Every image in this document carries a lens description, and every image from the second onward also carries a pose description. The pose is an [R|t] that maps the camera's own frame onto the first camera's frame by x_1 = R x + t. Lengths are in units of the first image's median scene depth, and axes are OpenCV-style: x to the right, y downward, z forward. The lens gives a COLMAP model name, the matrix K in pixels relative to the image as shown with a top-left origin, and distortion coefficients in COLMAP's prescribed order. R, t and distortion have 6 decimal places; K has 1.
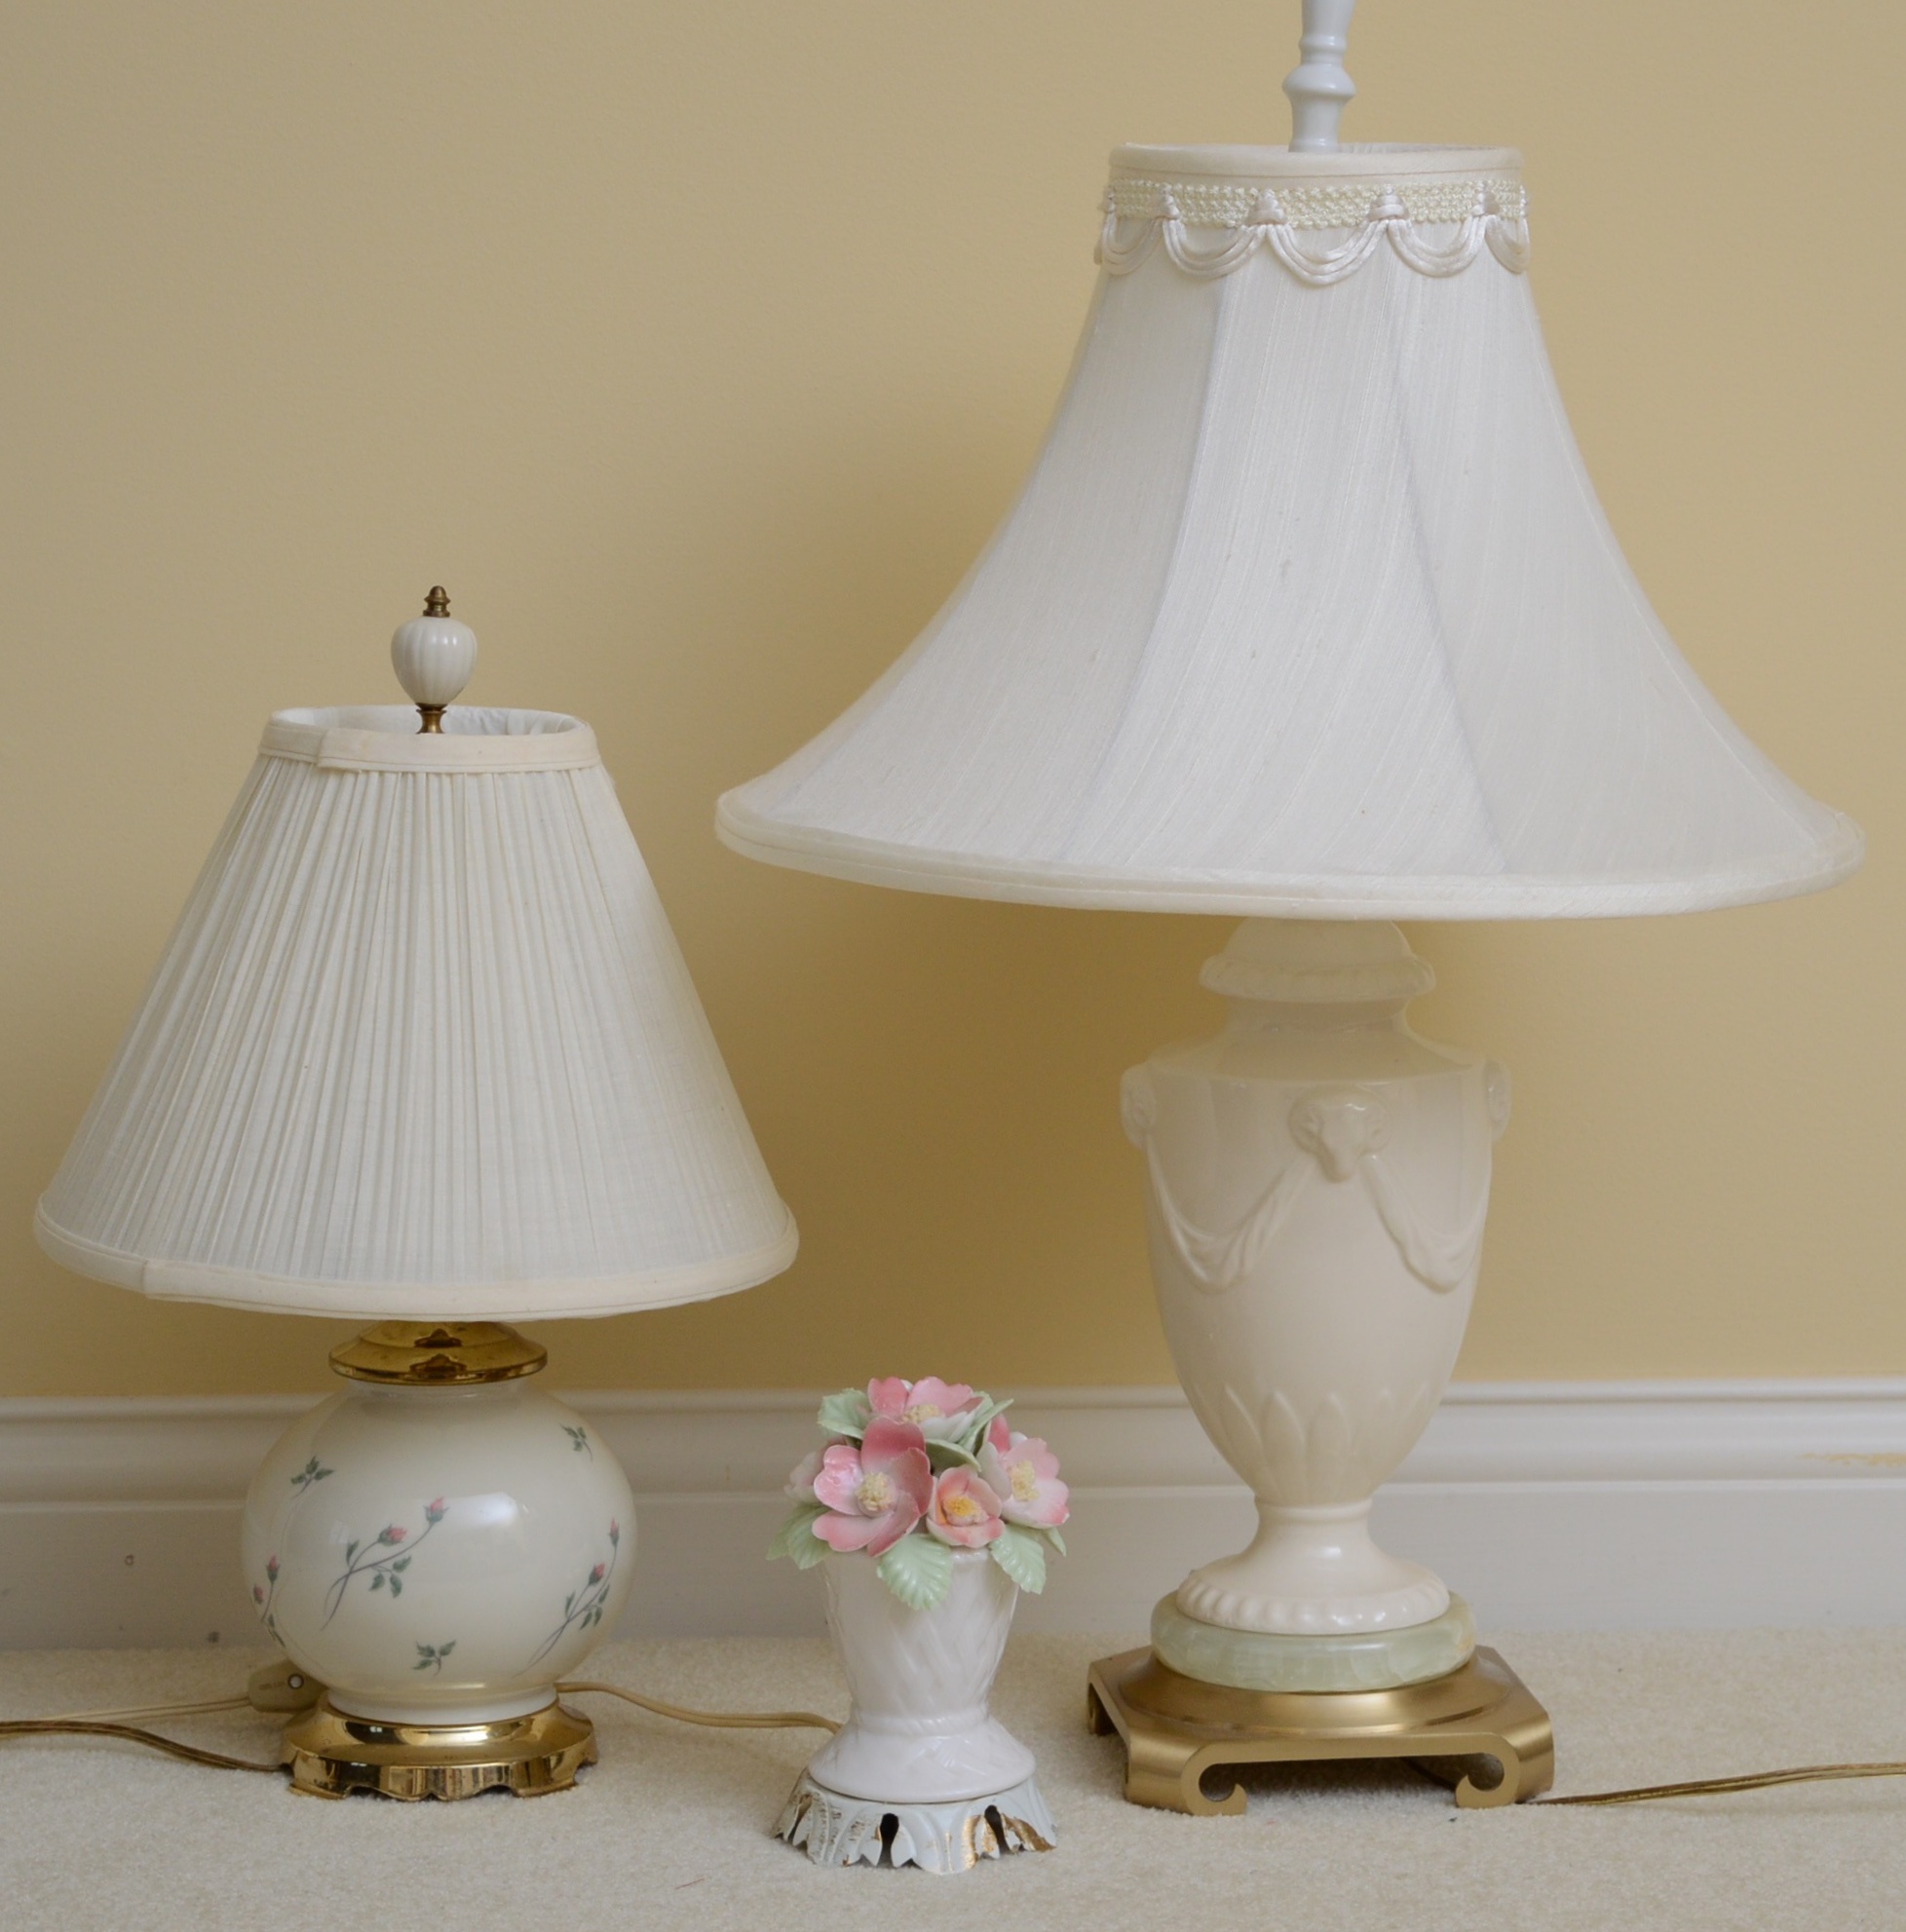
lens RADIAL K [[6517.5, 0, 955.0], [0, 6517.5, 965.6], [0, 0, 1]] dist [0.070785, 0.000000]
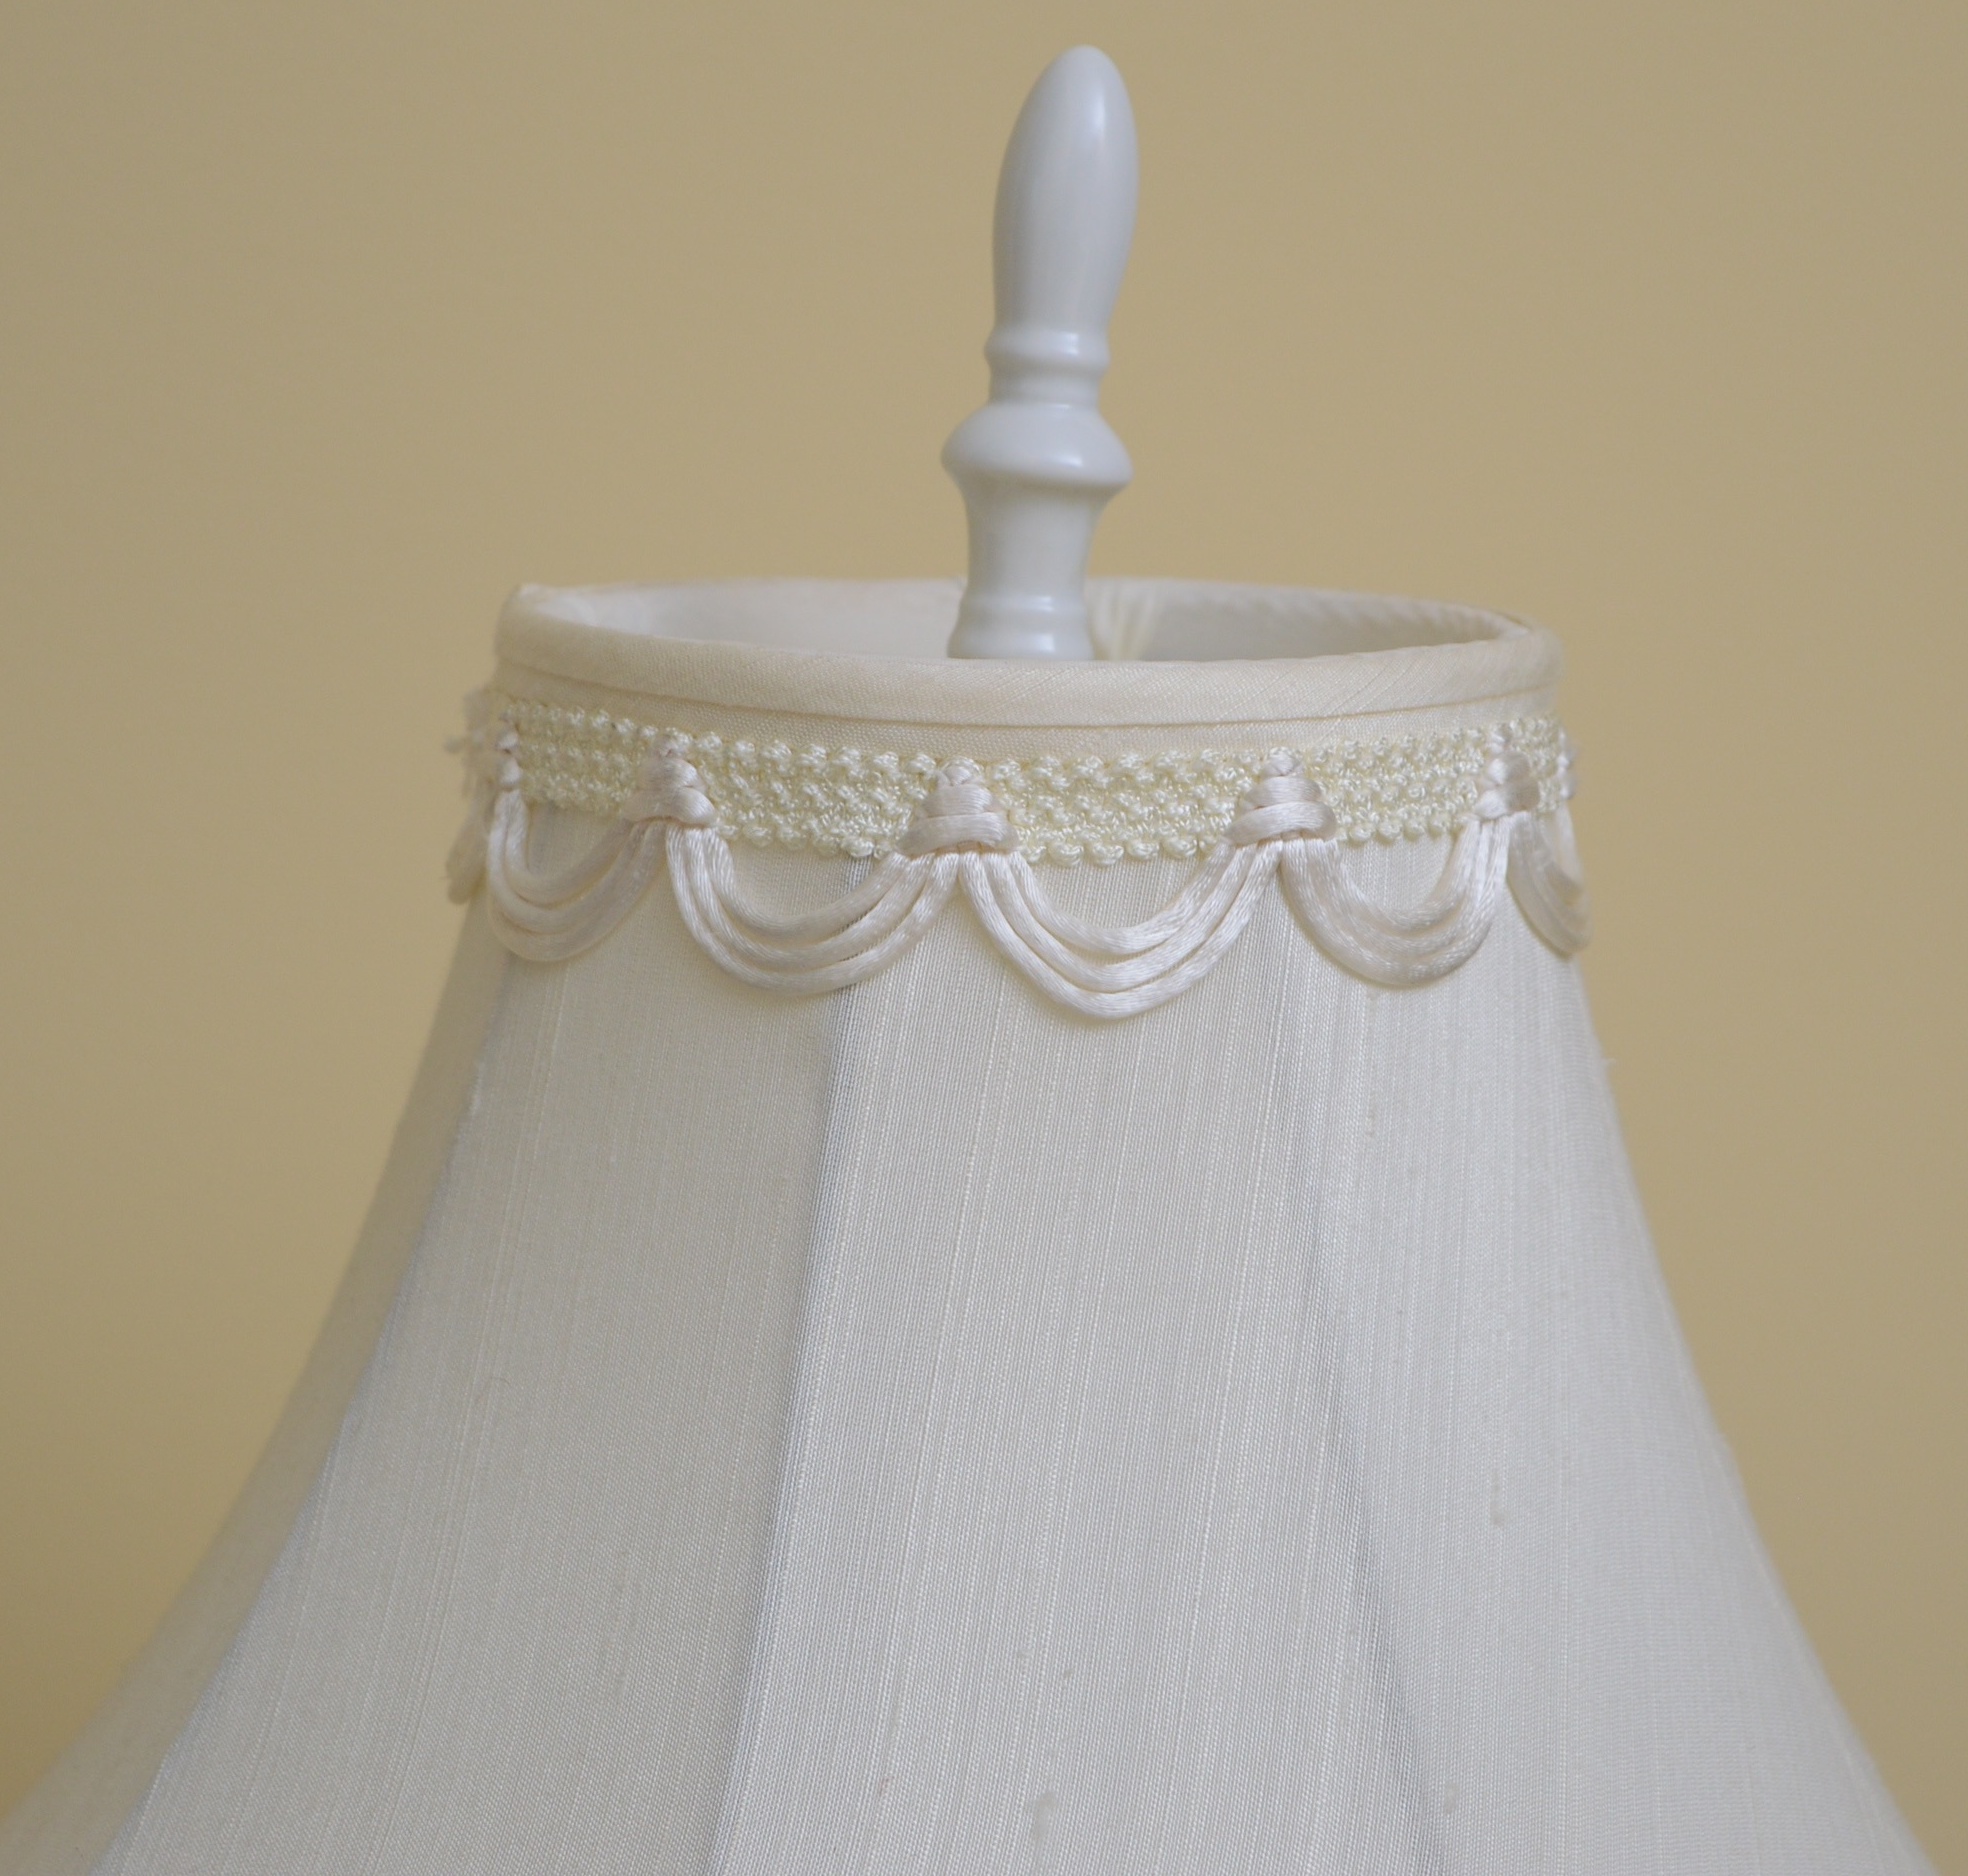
lens RADIAL K [[6937.0, 0, 978.8], [0, 6937.0, 941.4], [0, 0, 1]] dist [0.134909, 0.000000]
pose [[0.985199, -0.001736, 0.171404, -0.018642], [0.004752, 0.999841, -0.017190, -0.101330], [-0.171347, 0.017751, 0.985051, 0.609038]]
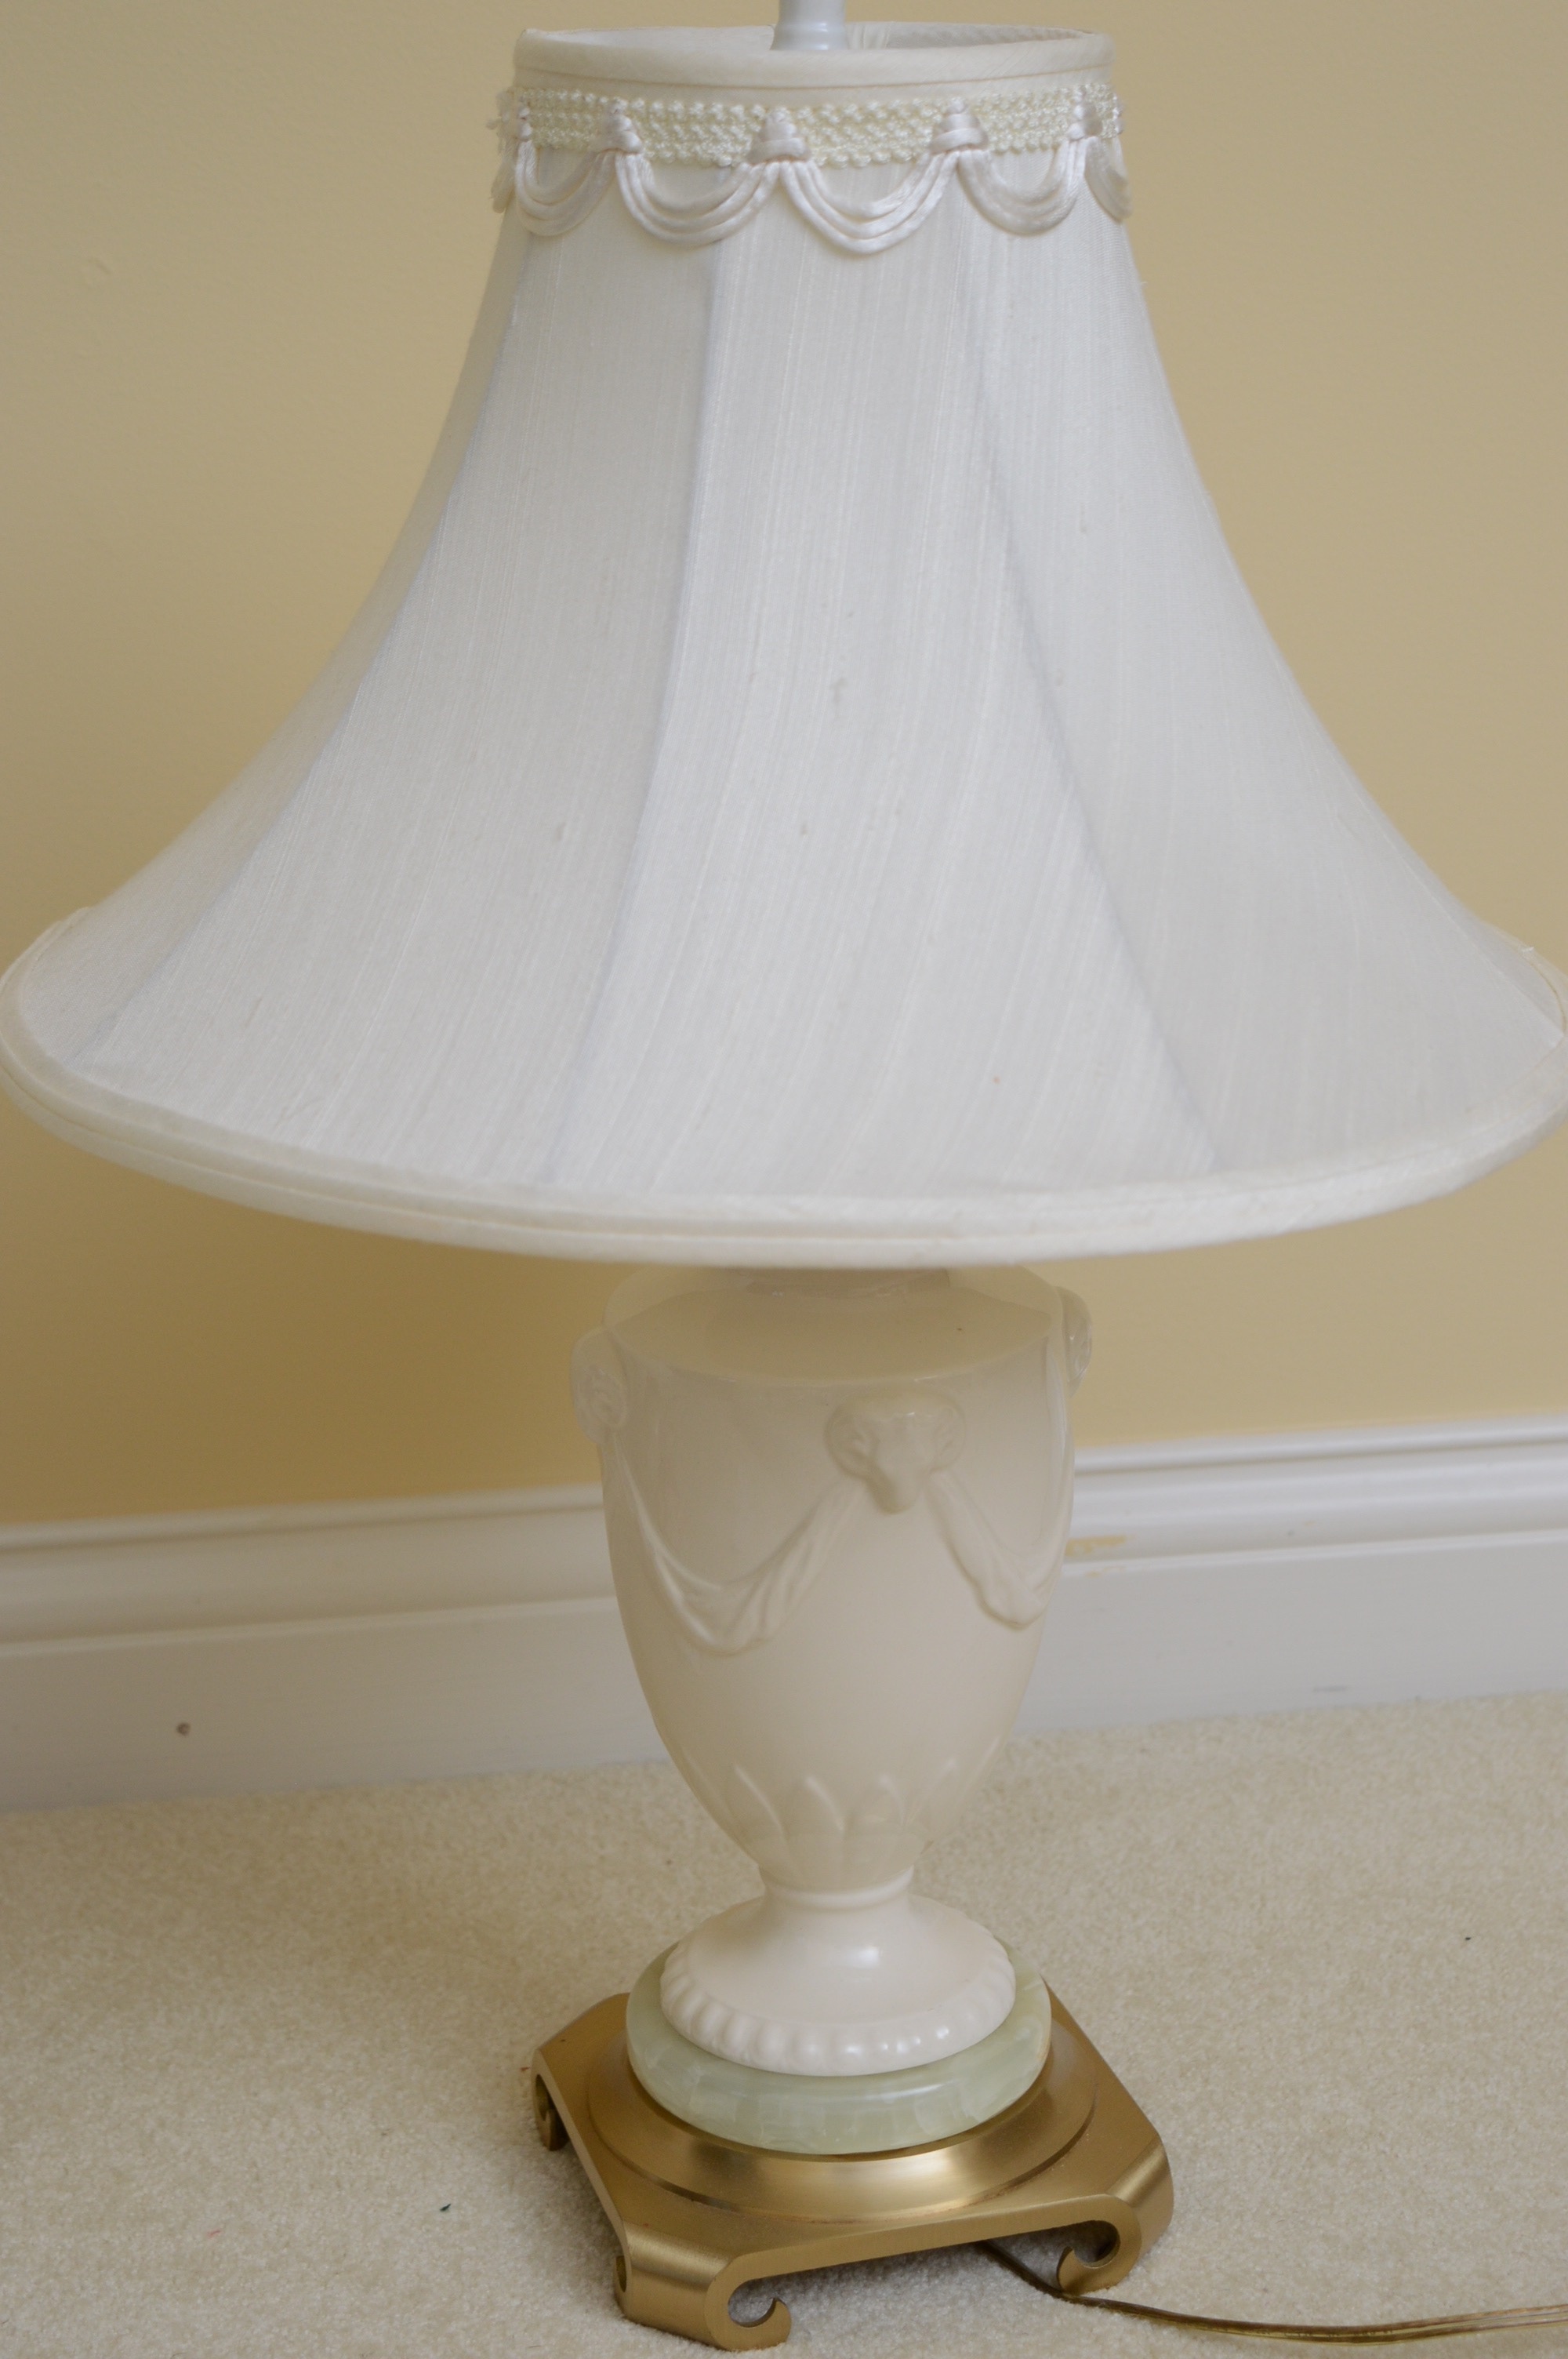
lens RADIAL K [[4224.5, 0, 777.4], [0, 4224.5, 1188.2], [0, 0, 1]] dist [0.008850, 0.000000]
pose [[0.984785, -0.058978, 0.163461, -0.028990], [0.031985, 0.986092, 0.163093, -0.080293], [-0.170806, -0.155383, 0.972975, 0.561767]]
